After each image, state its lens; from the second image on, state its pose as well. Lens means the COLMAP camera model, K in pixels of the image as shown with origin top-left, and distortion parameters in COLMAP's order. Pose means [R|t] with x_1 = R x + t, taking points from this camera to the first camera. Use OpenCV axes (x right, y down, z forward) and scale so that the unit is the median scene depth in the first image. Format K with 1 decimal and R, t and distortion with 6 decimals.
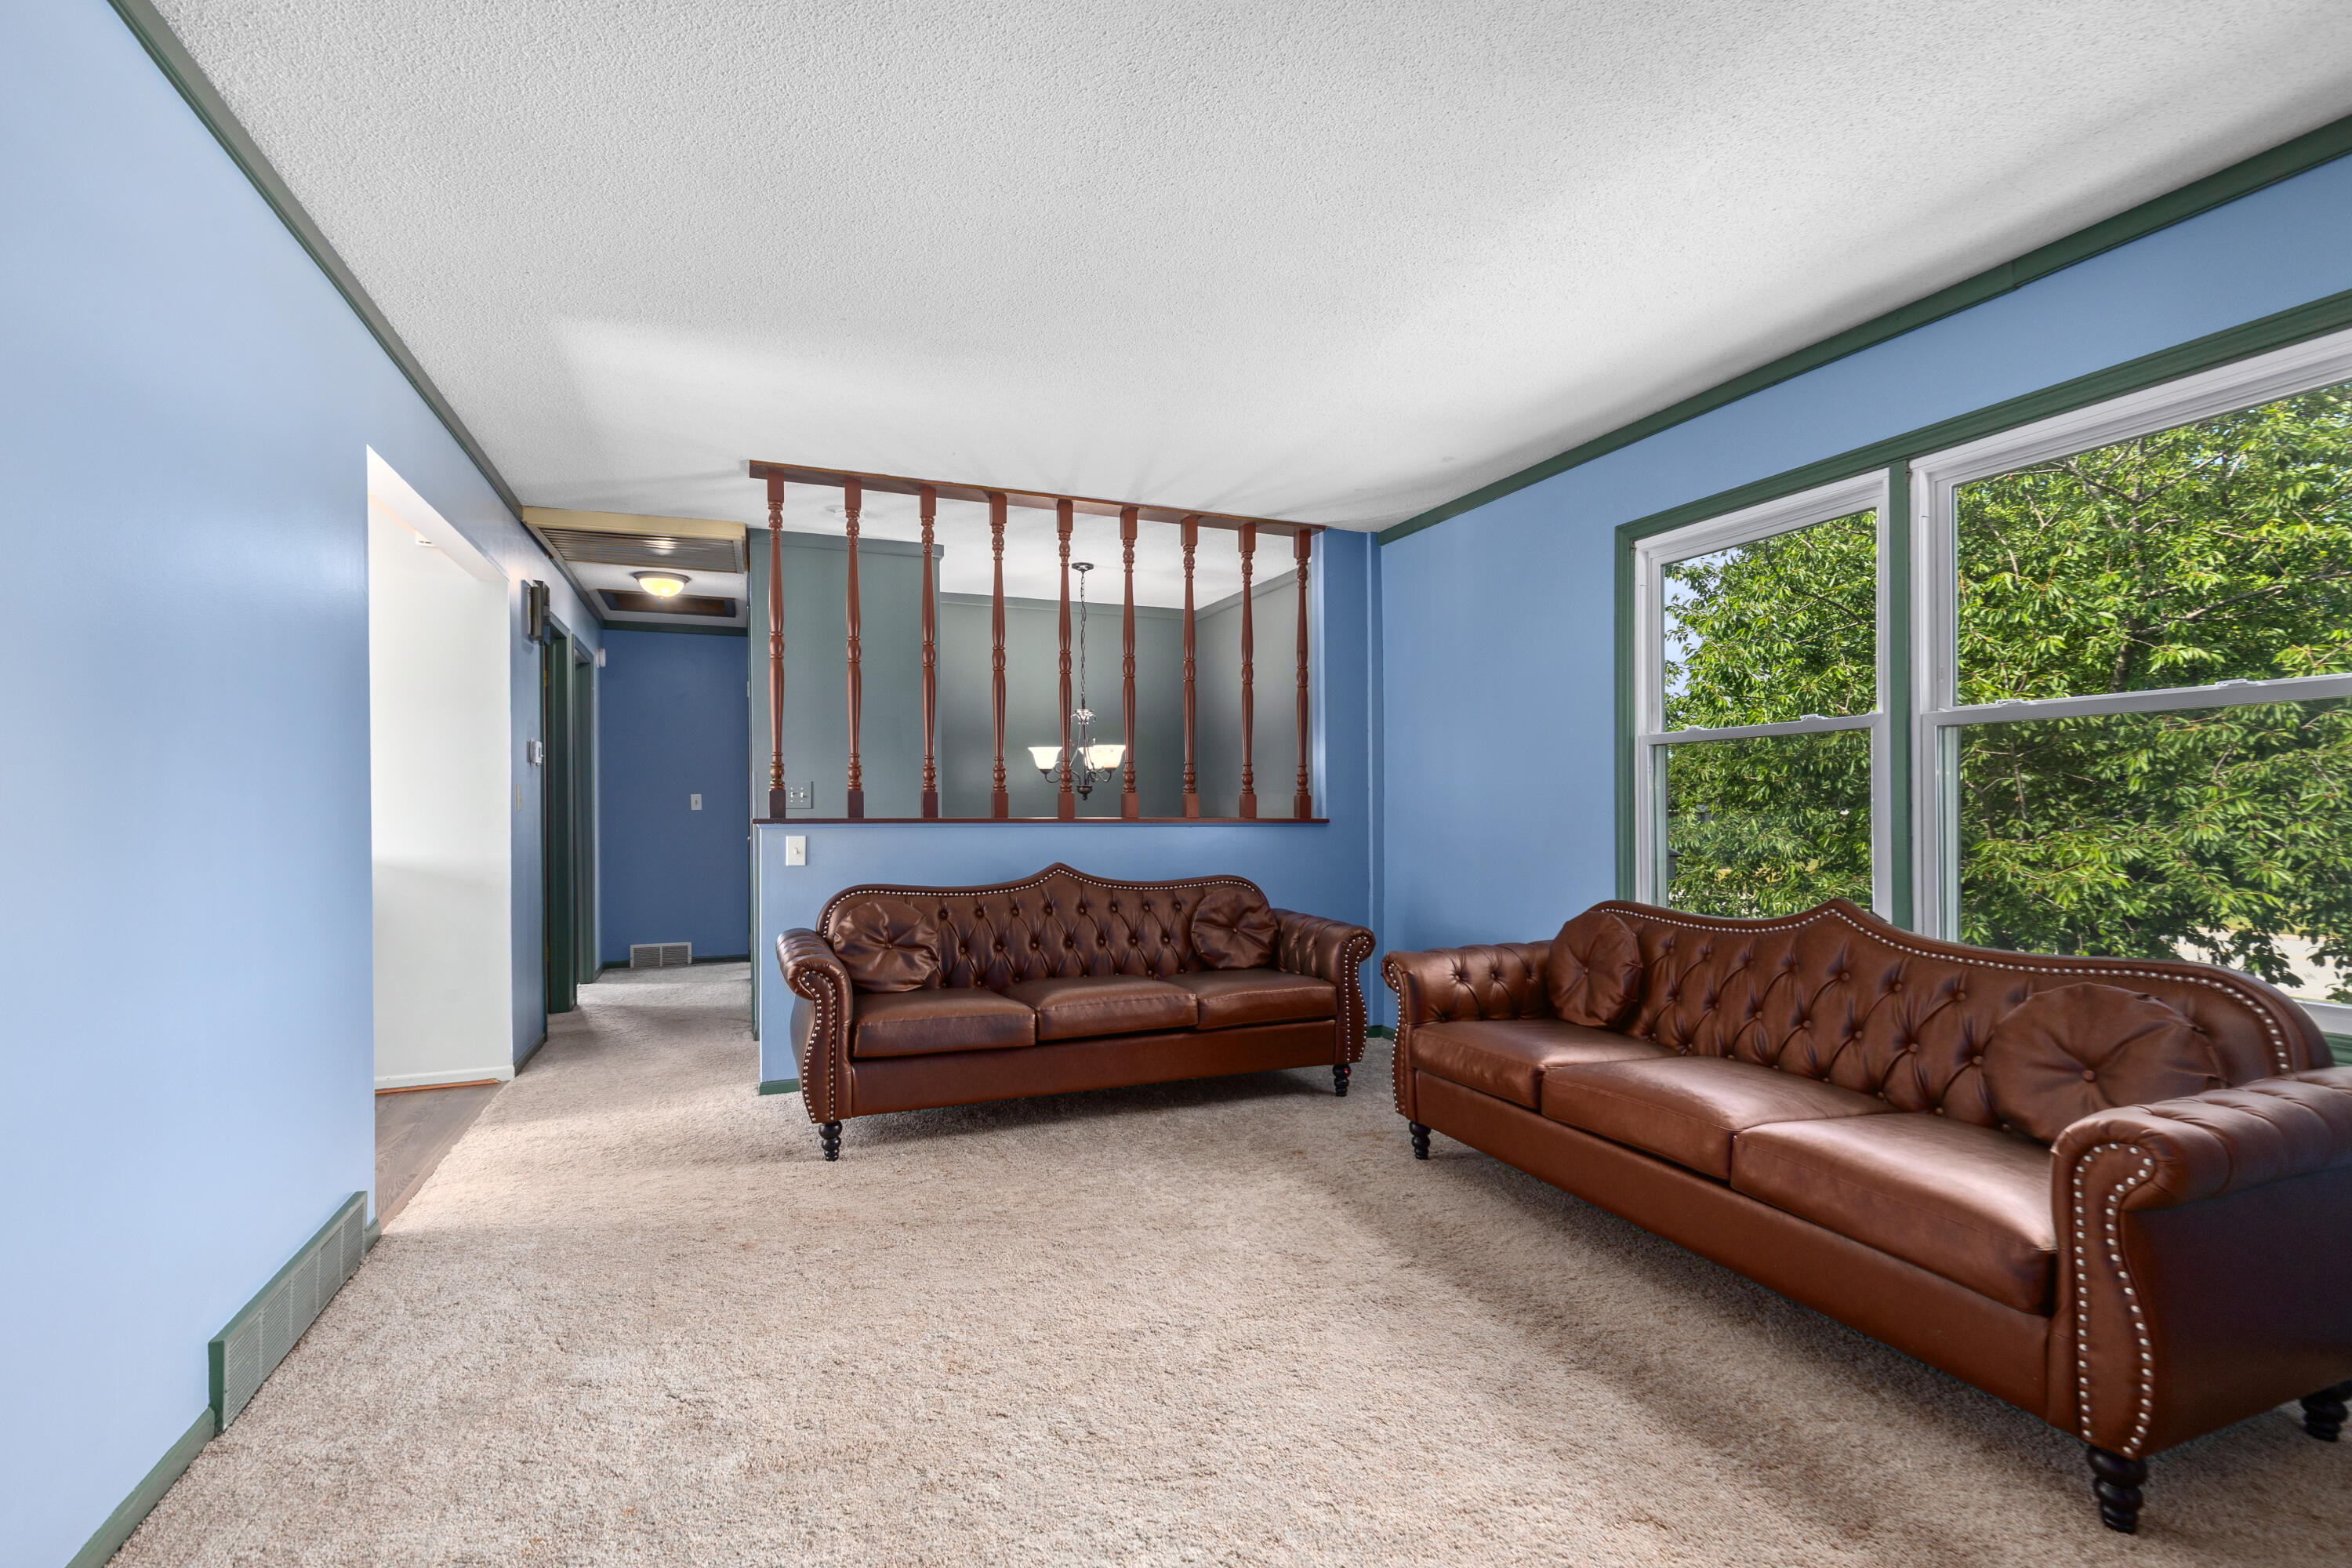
lens RADIAL K [[1063.4, 0, 1195.4], [0, 1063.4, 804.8], [0, 0, 1]] dist [0.000585, -0.000154]
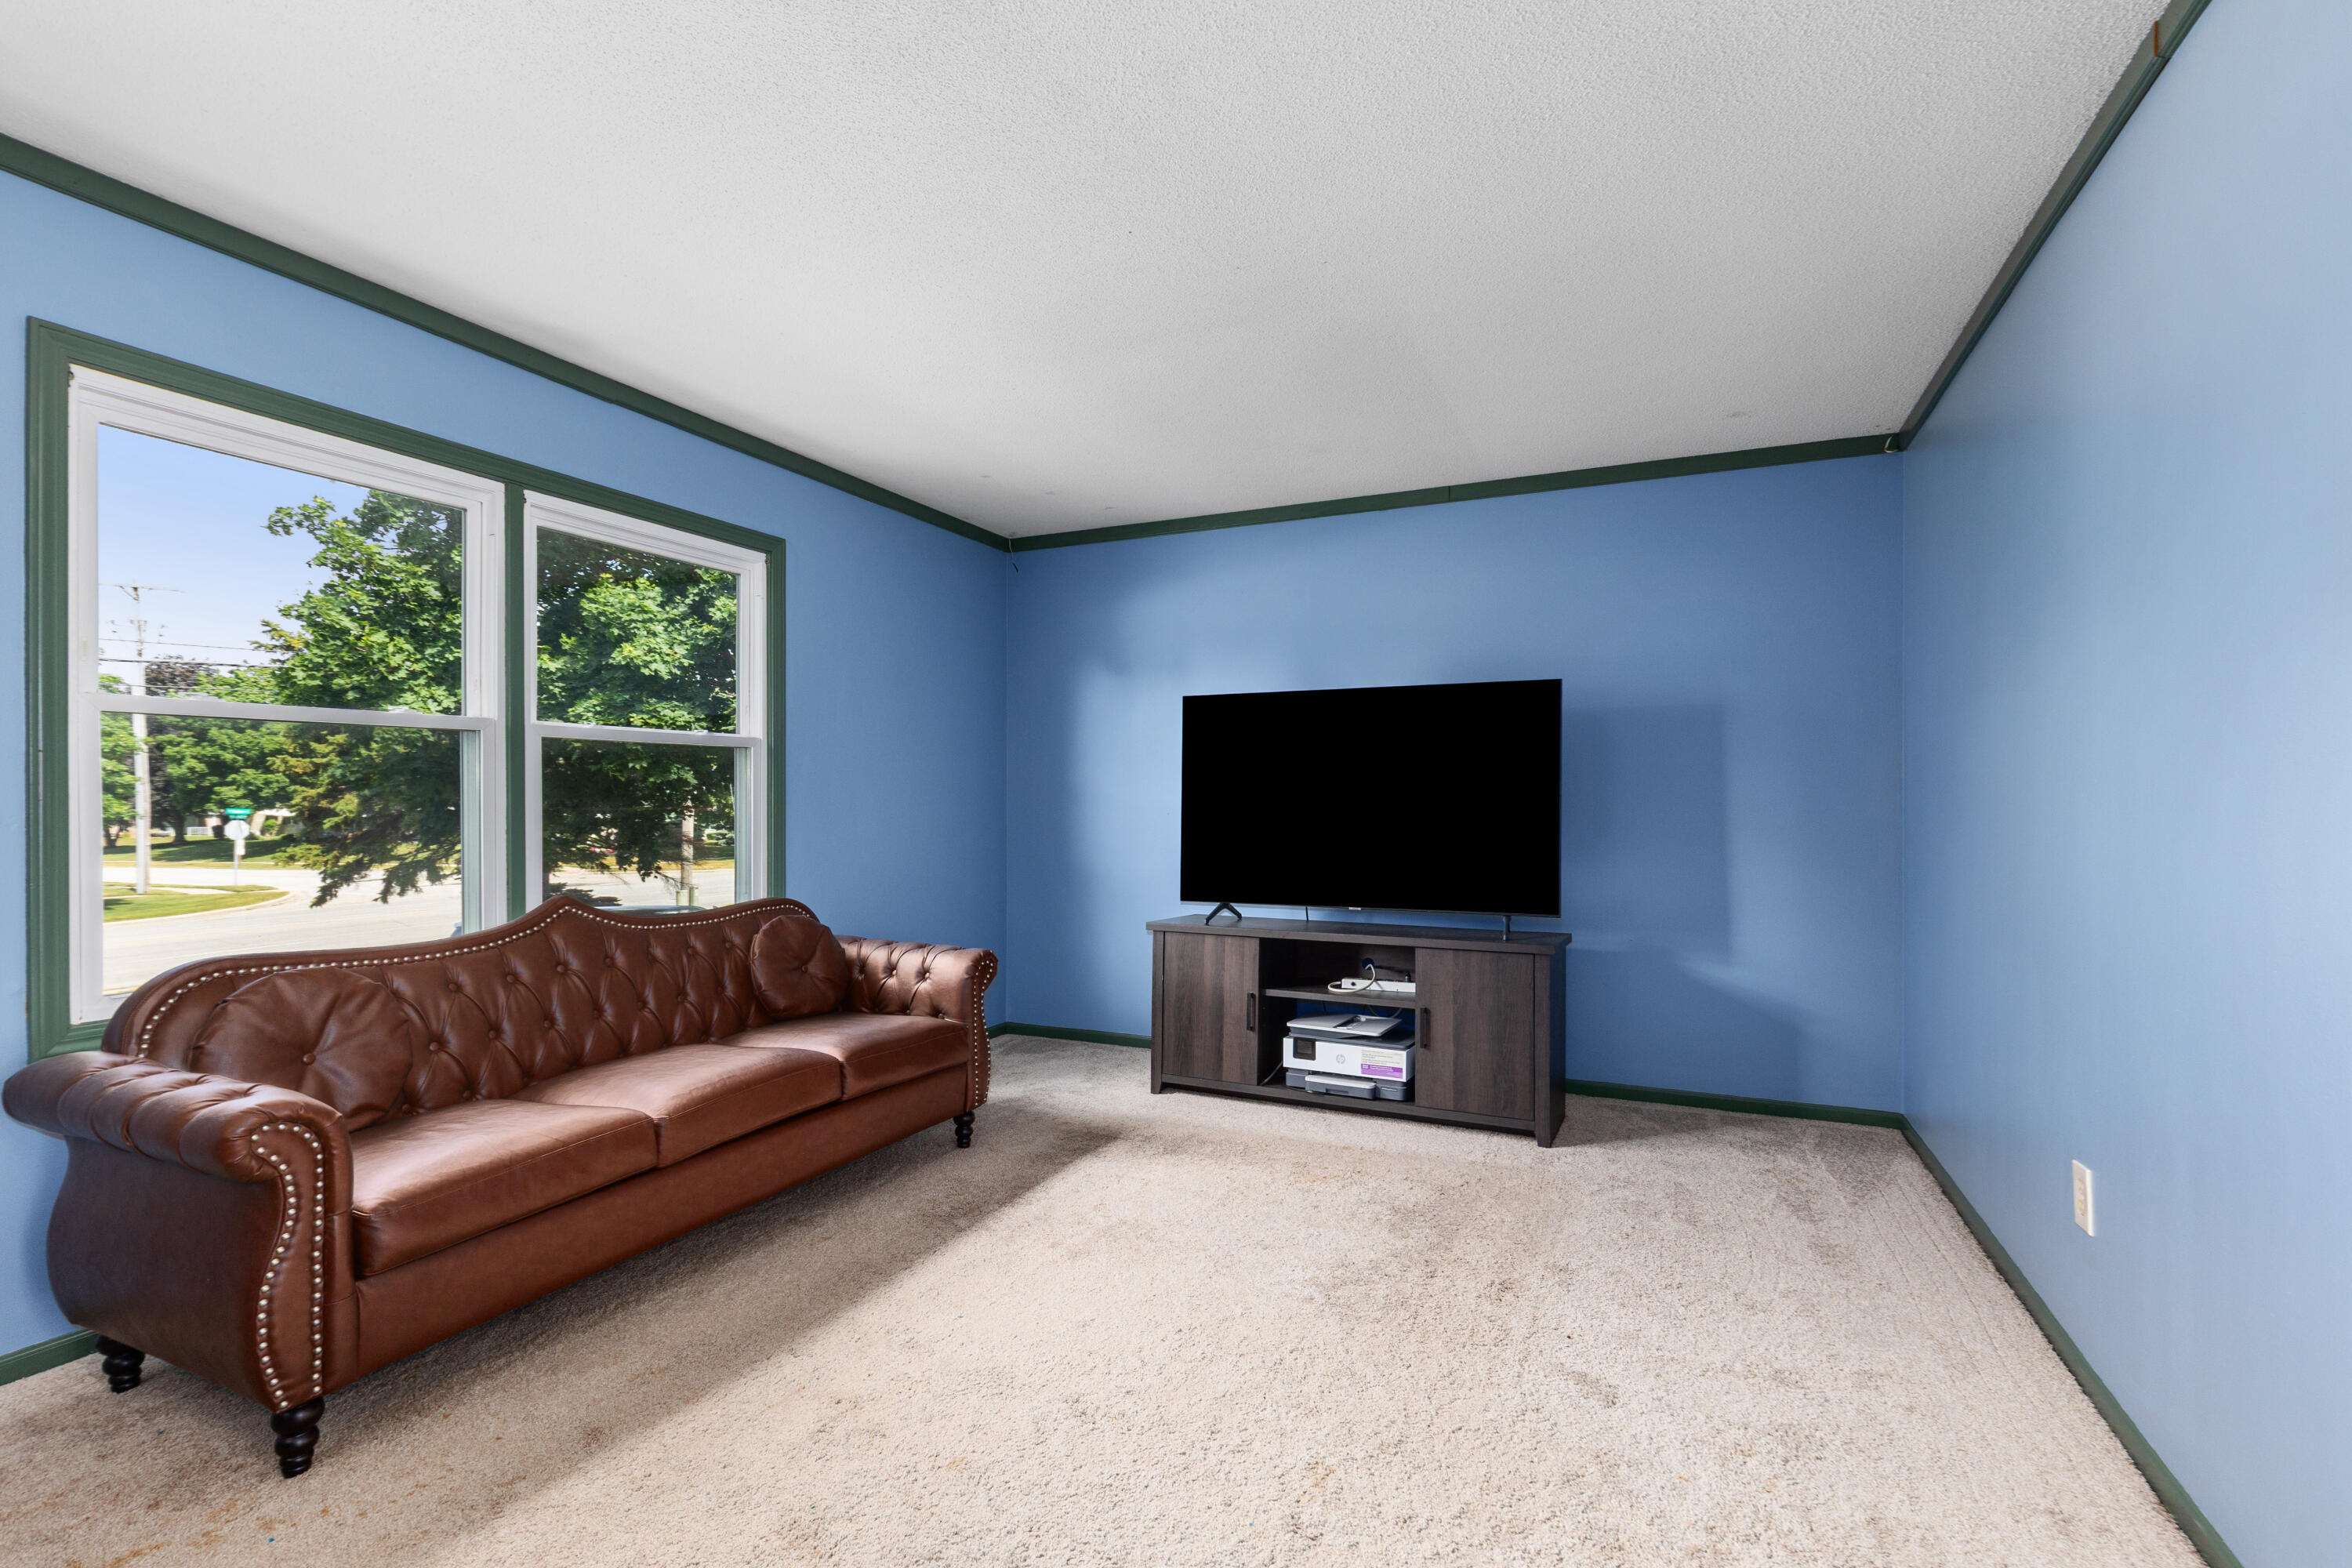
lens RADIAL K [[1063.4, 0, 1195.4], [0, 1063.4, 804.8], [0, 0, 1]] dist [0.000585, -0.000154]
pose [[-0.682686, 0.002485, 0.730708, -0.425290], [0.004399, 0.999990, 0.000708, -0.000214], [-0.730699, 0.003698, -0.682690, 0.904551]]
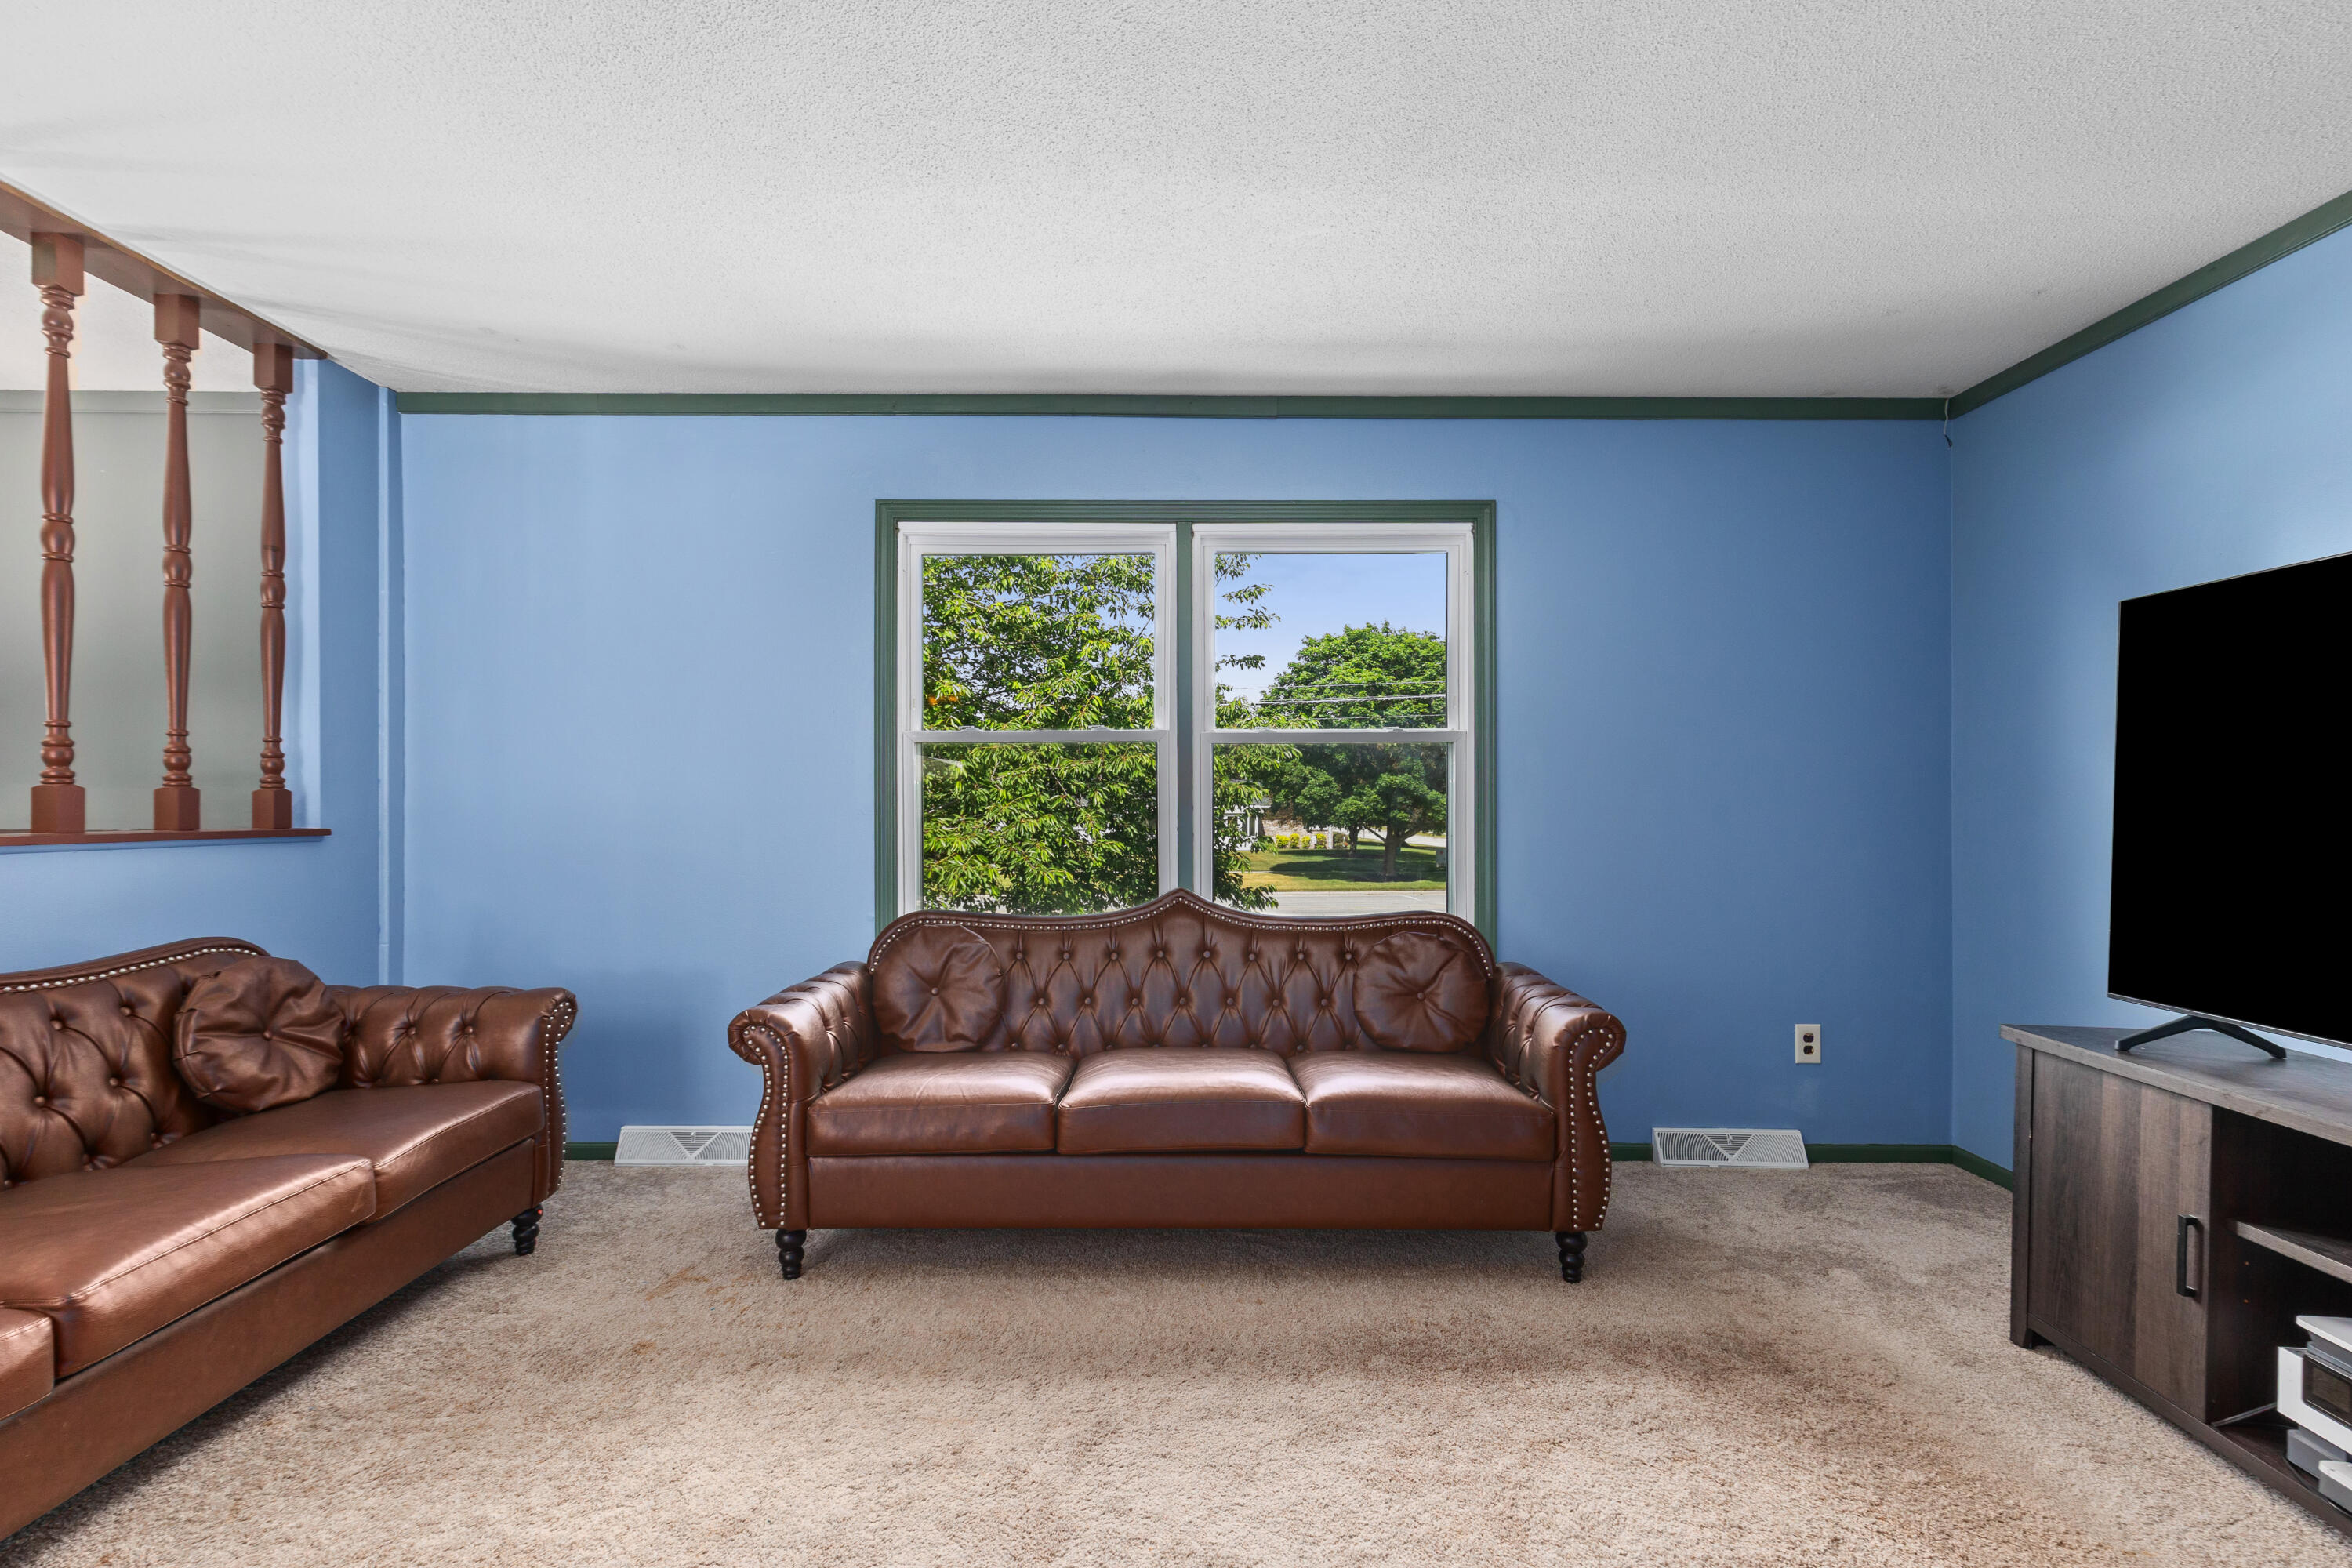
lens RADIAL K [[1083.3, 0, 1167.9], [0, 1083.3, 791.7], [0, 0, 1]] dist [0.007325, -0.000404]
pose [[0.387557, 0.007406, 0.921816, -0.347920], [-0.002204, 0.999972, -0.007107, -0.006540], [-0.921843, 0.000722, 0.387563, 0.399030]]
